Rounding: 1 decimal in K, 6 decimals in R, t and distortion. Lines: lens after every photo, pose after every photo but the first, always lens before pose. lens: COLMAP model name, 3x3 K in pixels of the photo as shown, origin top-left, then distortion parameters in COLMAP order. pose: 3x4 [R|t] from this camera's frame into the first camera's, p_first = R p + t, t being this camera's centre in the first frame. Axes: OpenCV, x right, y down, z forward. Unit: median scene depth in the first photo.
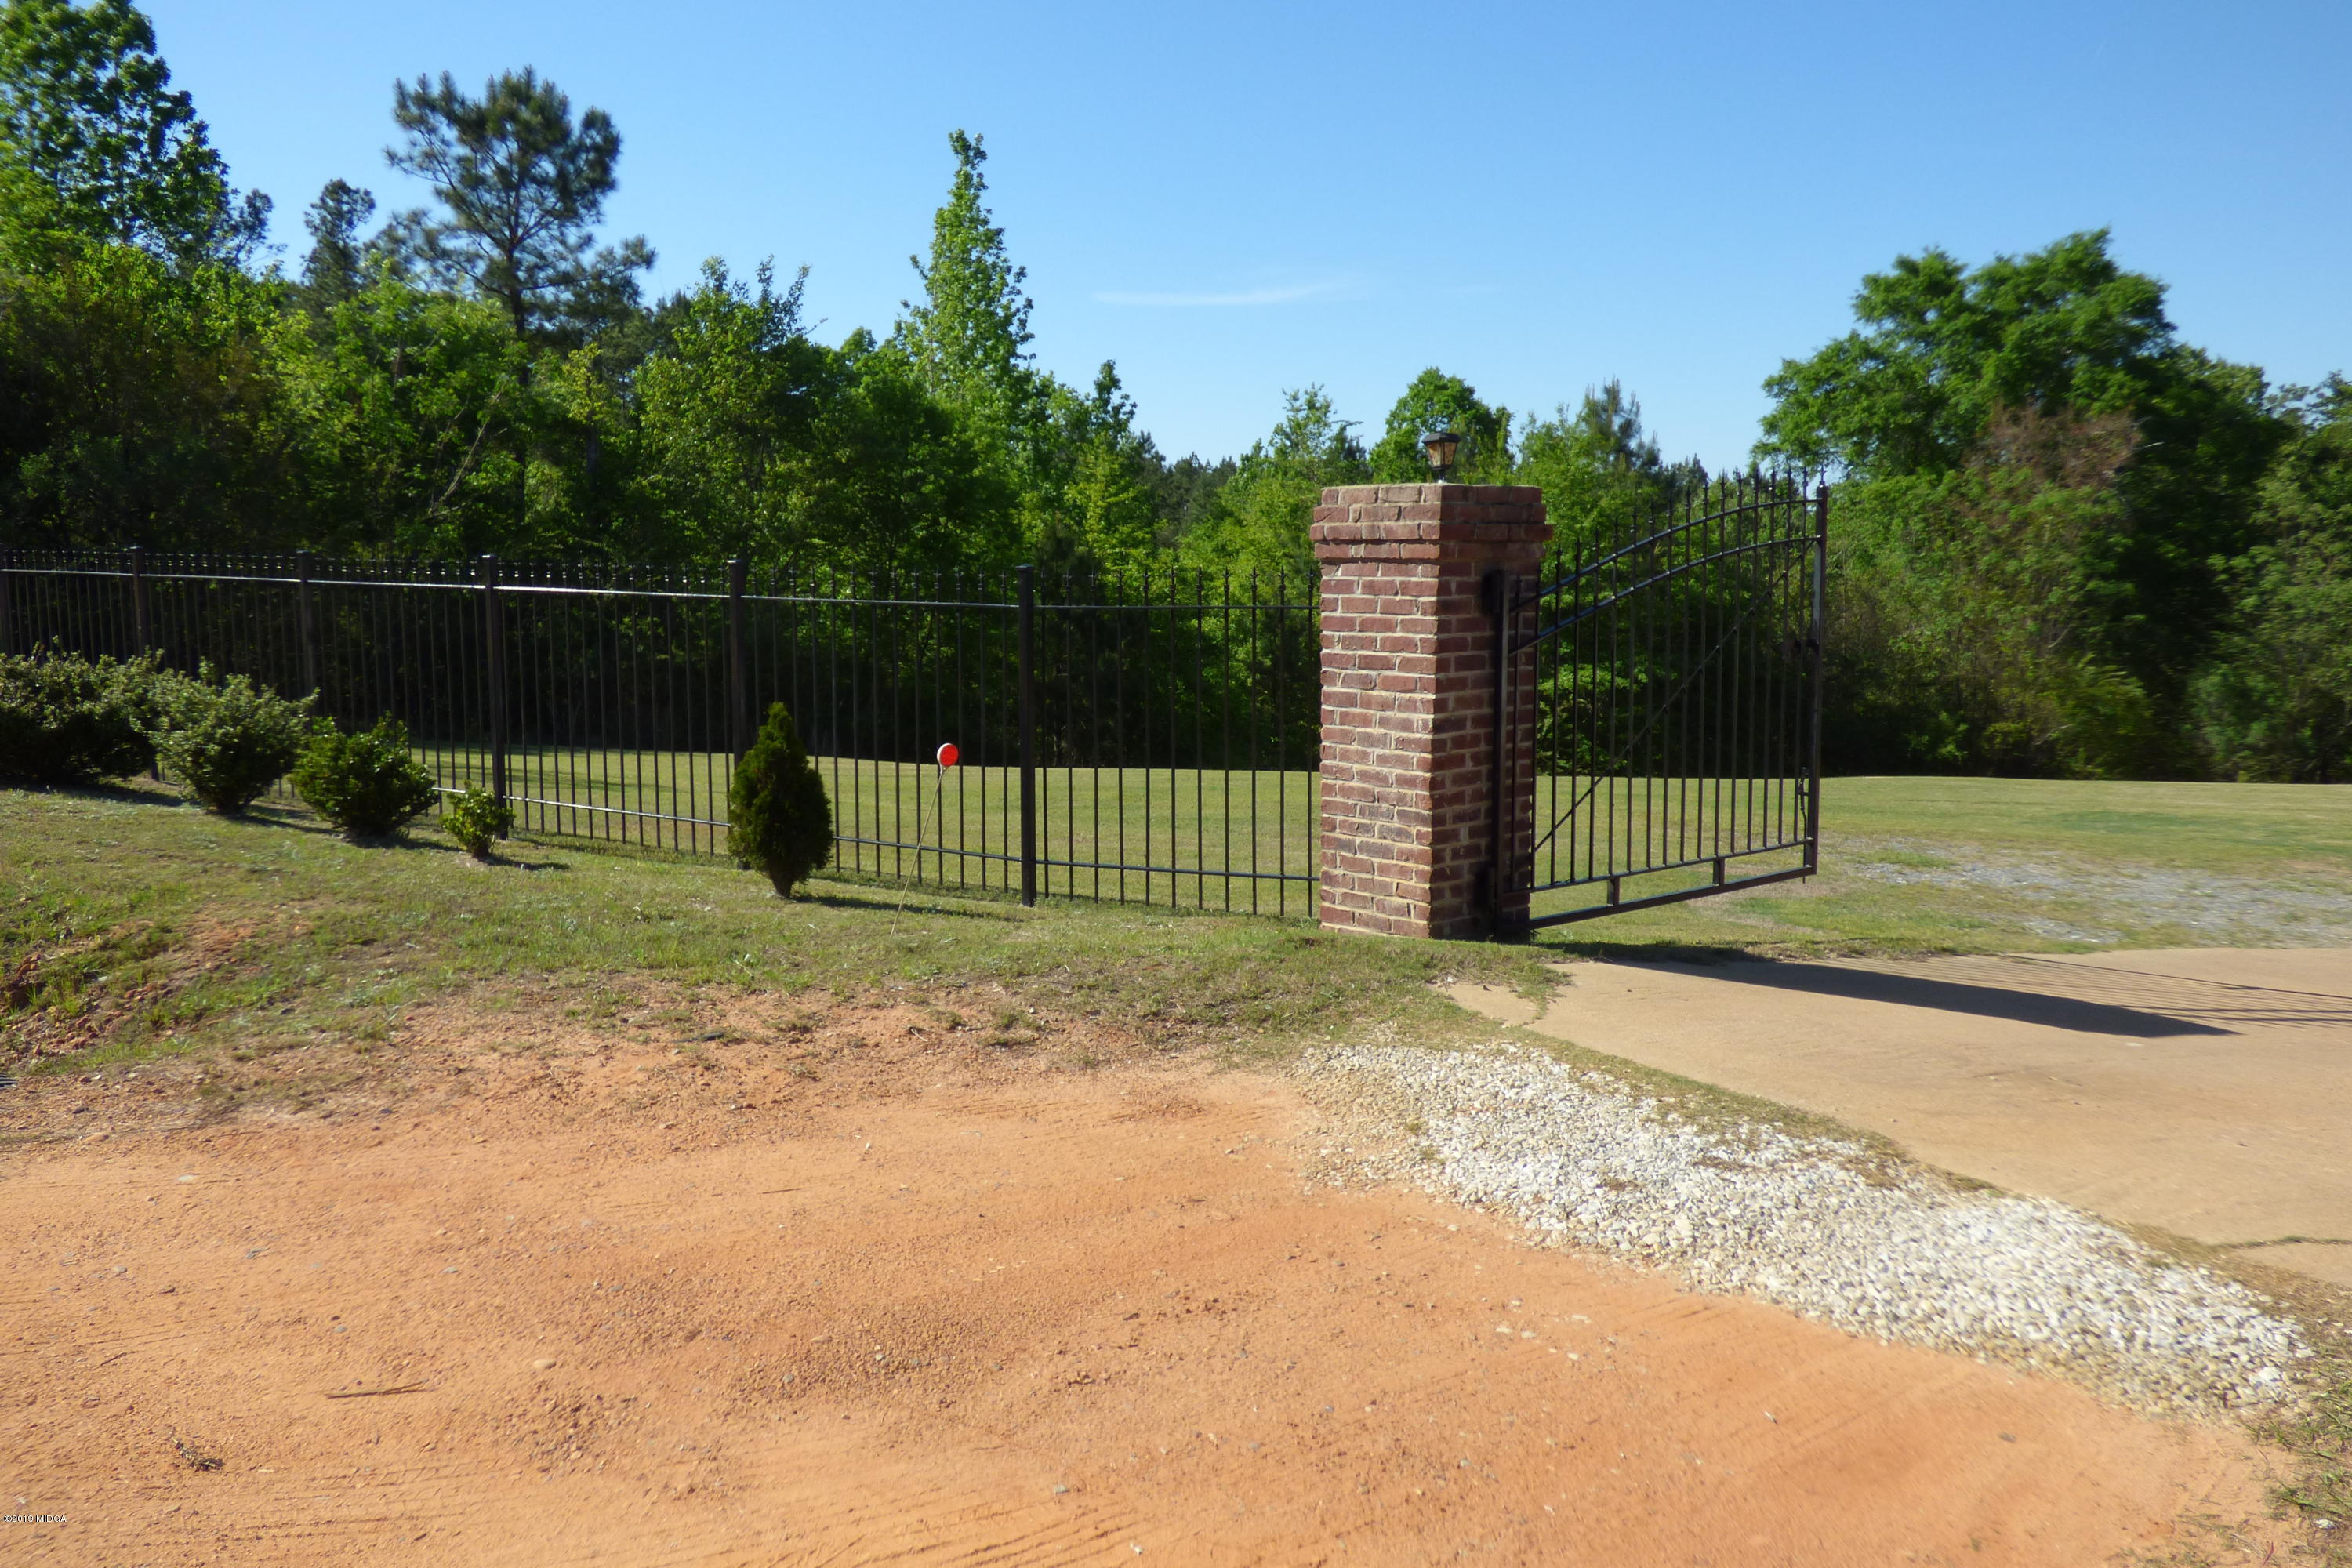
lens RADIAL K [[2089.7, 0, 1177.3], [0, 2089.7, 779.5], [0, 0, 1]] dist [0.035001, -0.023169]
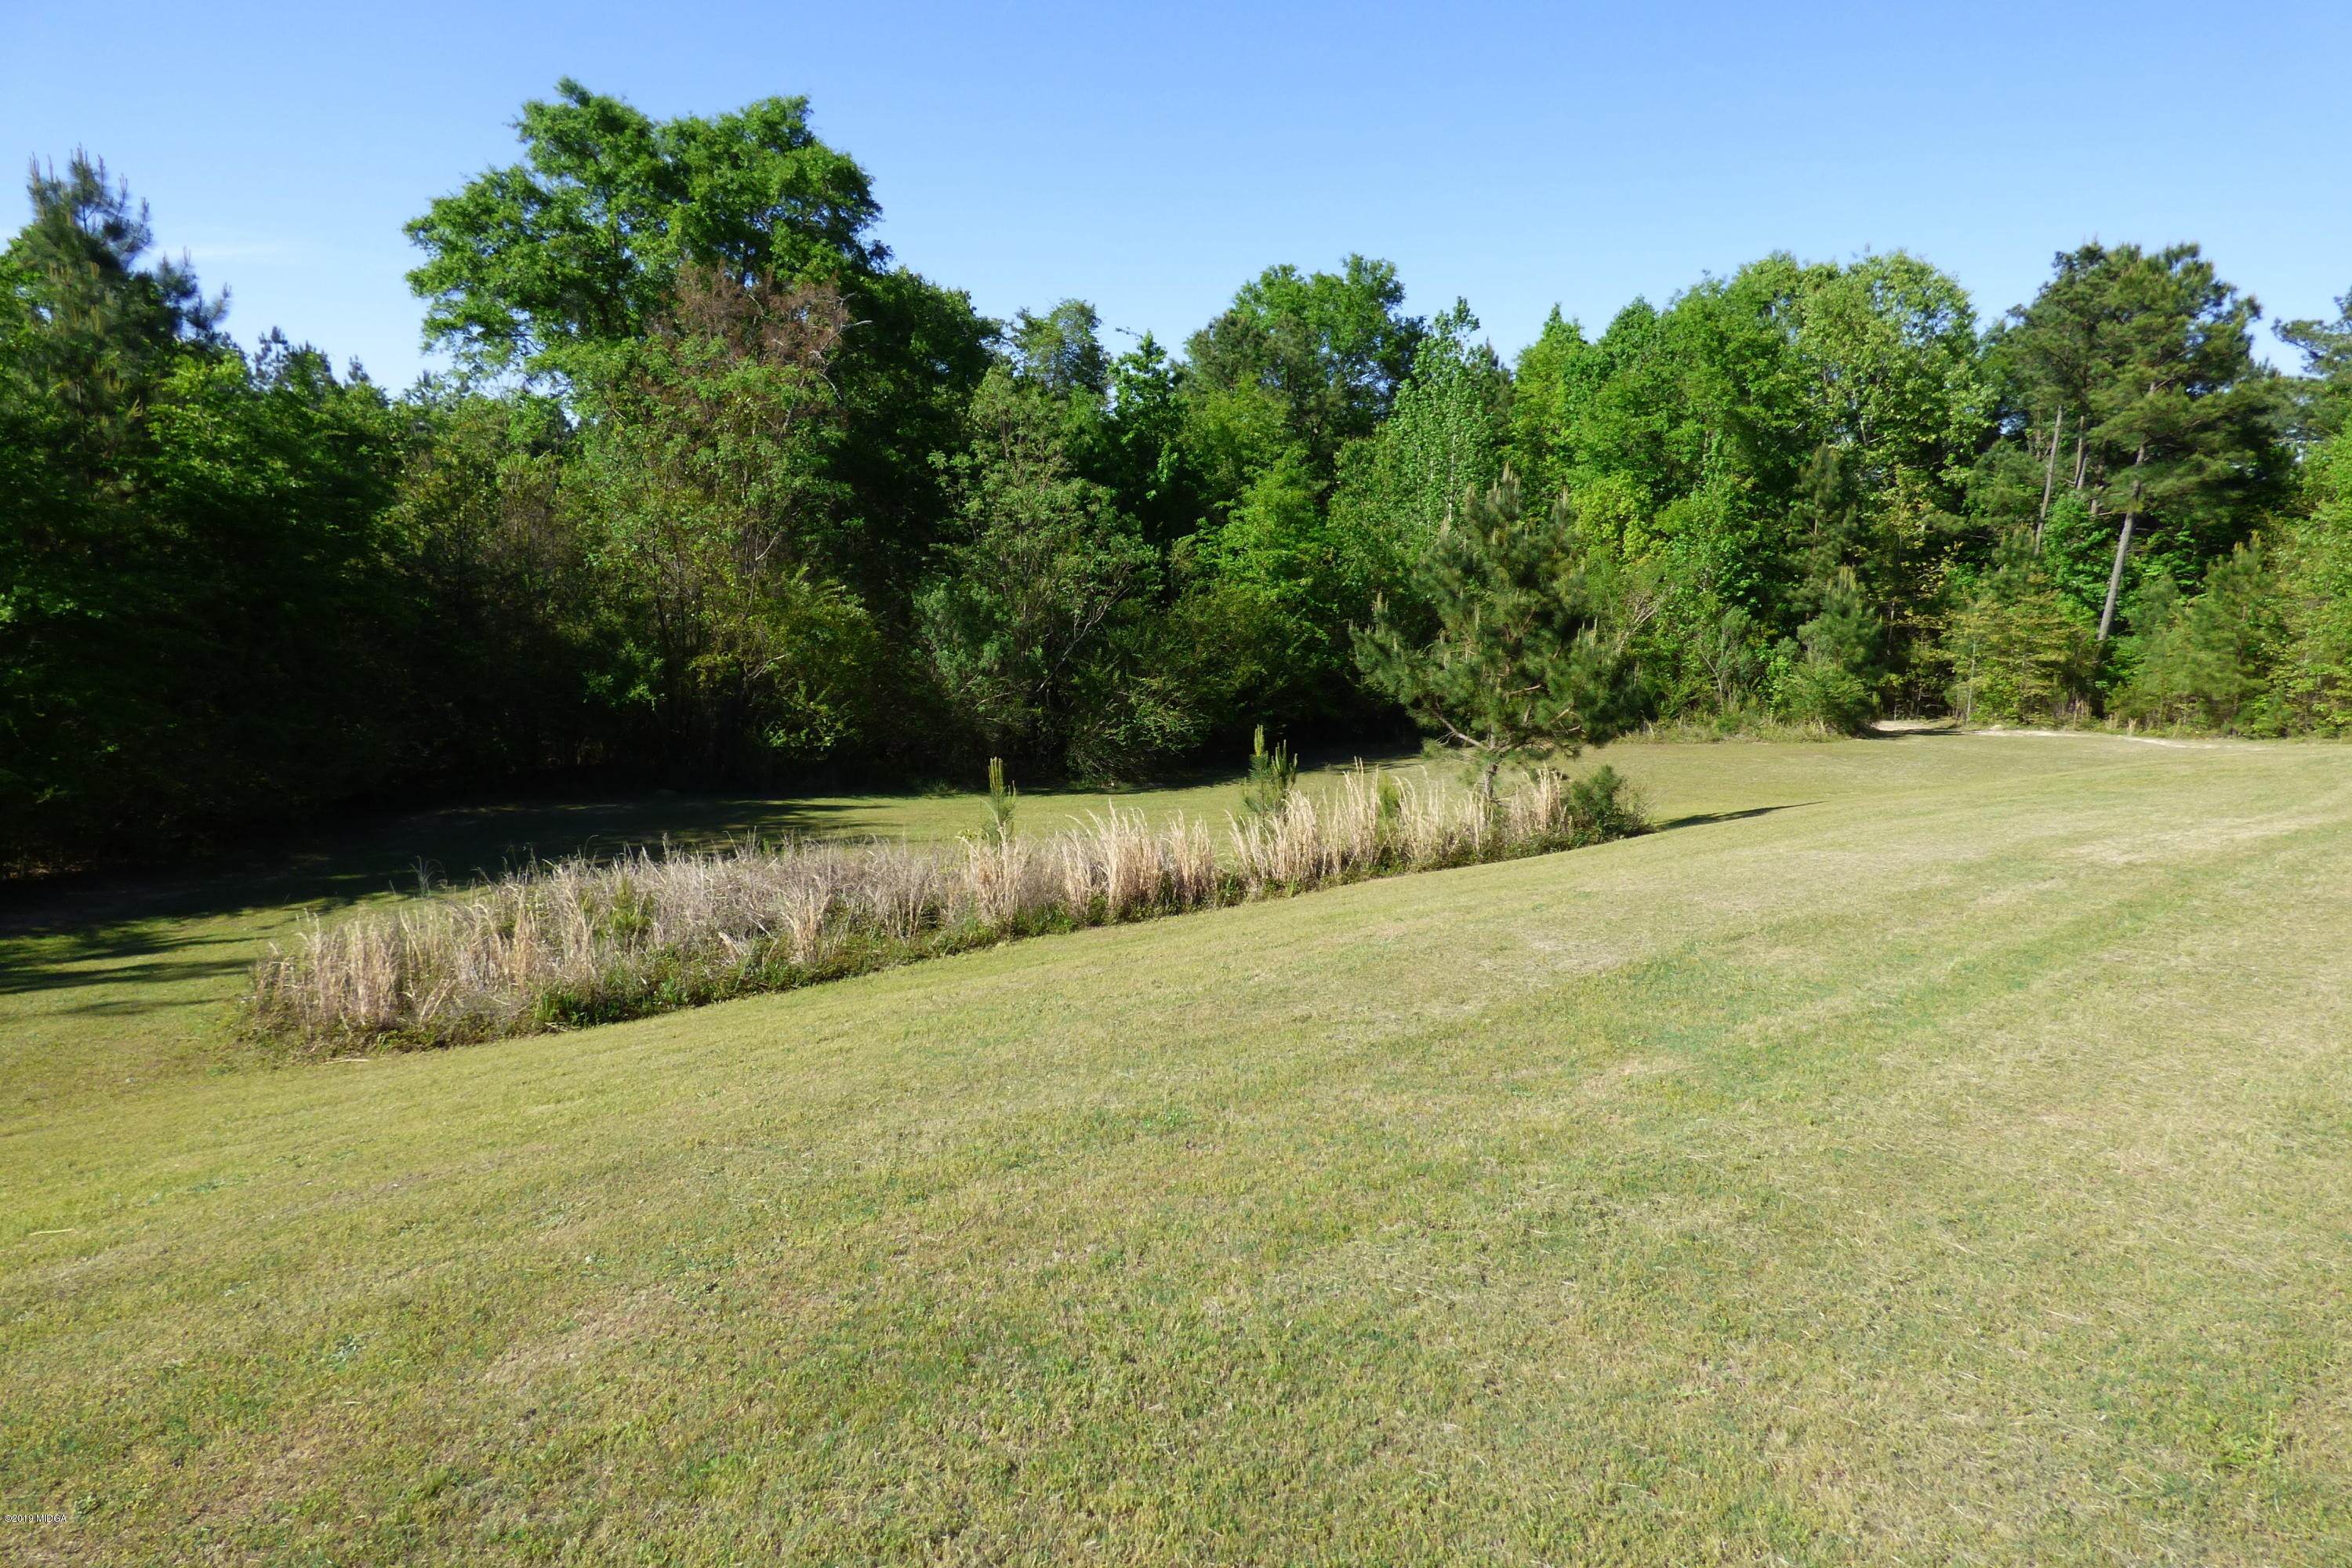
lens RADIAL K [[1413.8, 0, 1173.3], [0, 1413.8, 774.0], [0, 0, 1]] dist [-0.012035, -0.000018]
pose [[0.817304, -0.094108, 0.568470, 0.218907], [0.047288, 0.994199, 0.096599, -0.024241], [-0.574263, -0.052069, 0.817013, 0.438067]]
